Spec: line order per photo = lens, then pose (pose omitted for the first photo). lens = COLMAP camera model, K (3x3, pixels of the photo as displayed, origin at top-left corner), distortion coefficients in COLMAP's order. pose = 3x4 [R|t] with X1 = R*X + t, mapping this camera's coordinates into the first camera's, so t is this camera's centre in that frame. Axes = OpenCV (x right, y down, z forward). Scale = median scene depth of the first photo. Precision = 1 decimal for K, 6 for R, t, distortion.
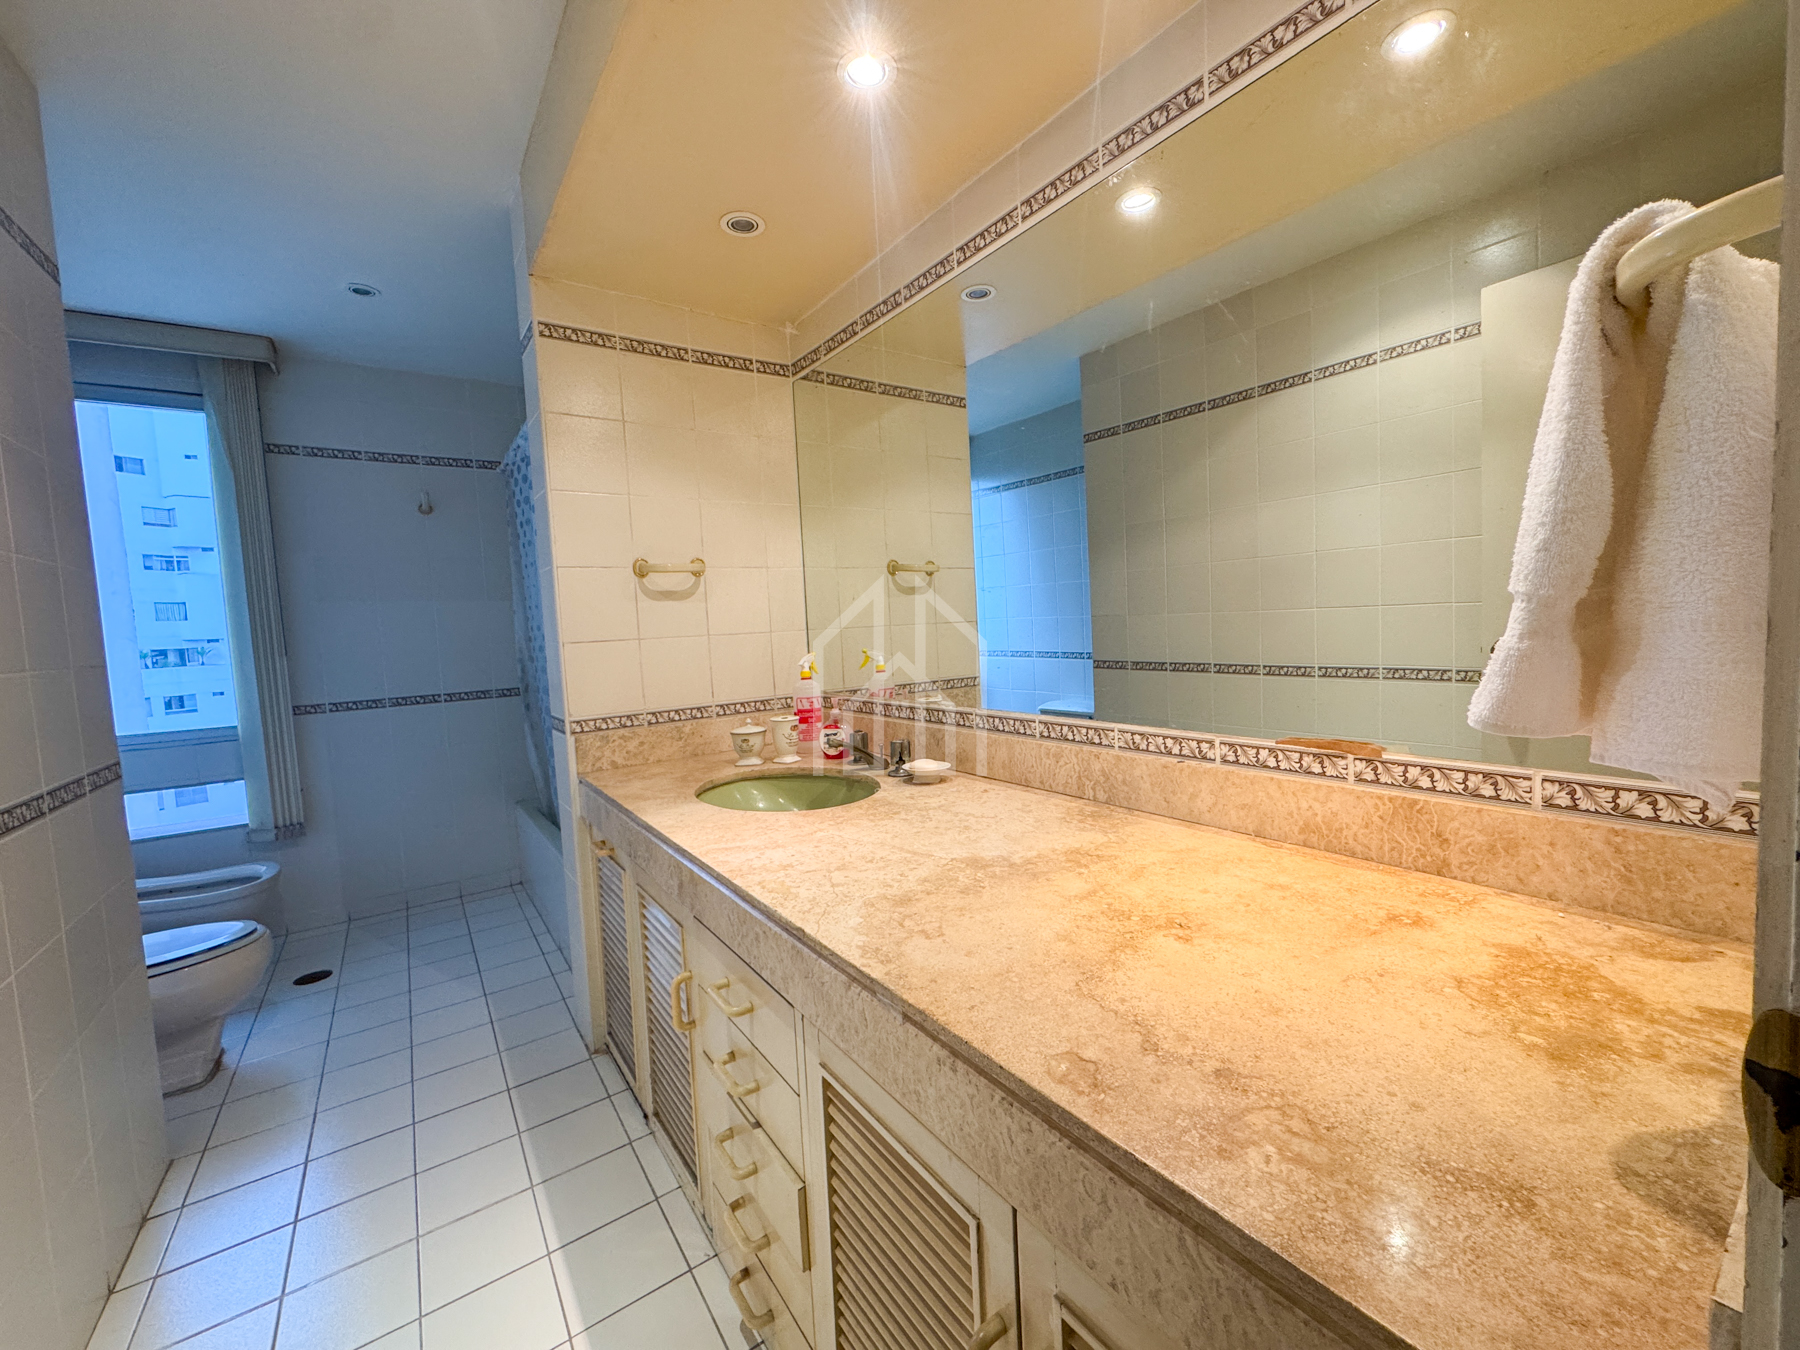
lens RADIAL K [[718.9, 0, 899.3], [0, 718.9, 672.2], [0, 0, 1]] dist [-0.001243, 0.000780]
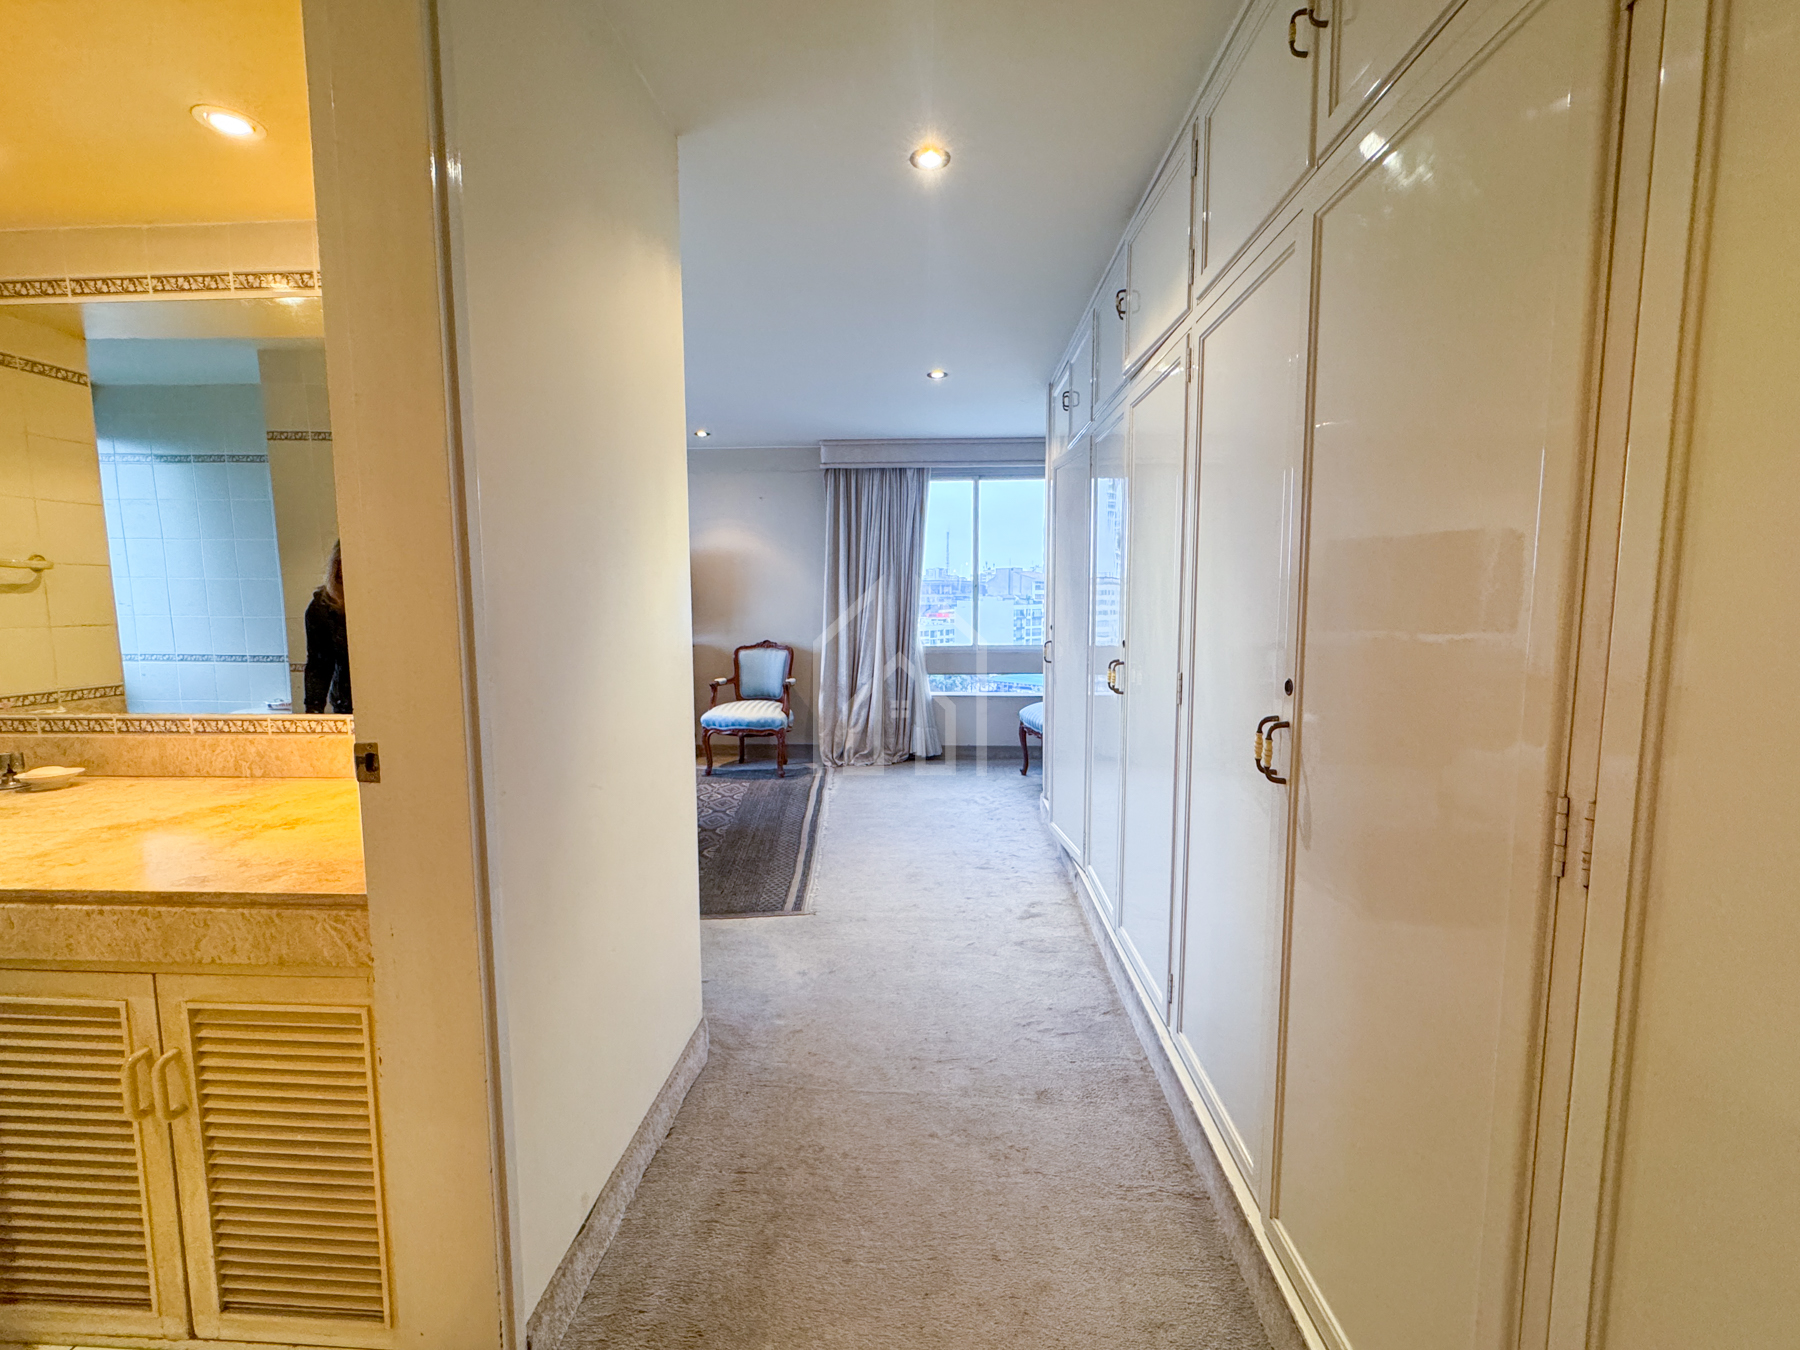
lens RADIAL K [[754.8, 0, 896.0], [0, 754.8, 673.8], [0, 0, 1]] dist [-0.004472, 0.000377]
pose [[0.617037, -0.031448, 0.786305, -0.064242], [0.028194, 0.999443, 0.017848, 0.004846], [-0.786429, 0.011156, 0.617580, -0.705516]]
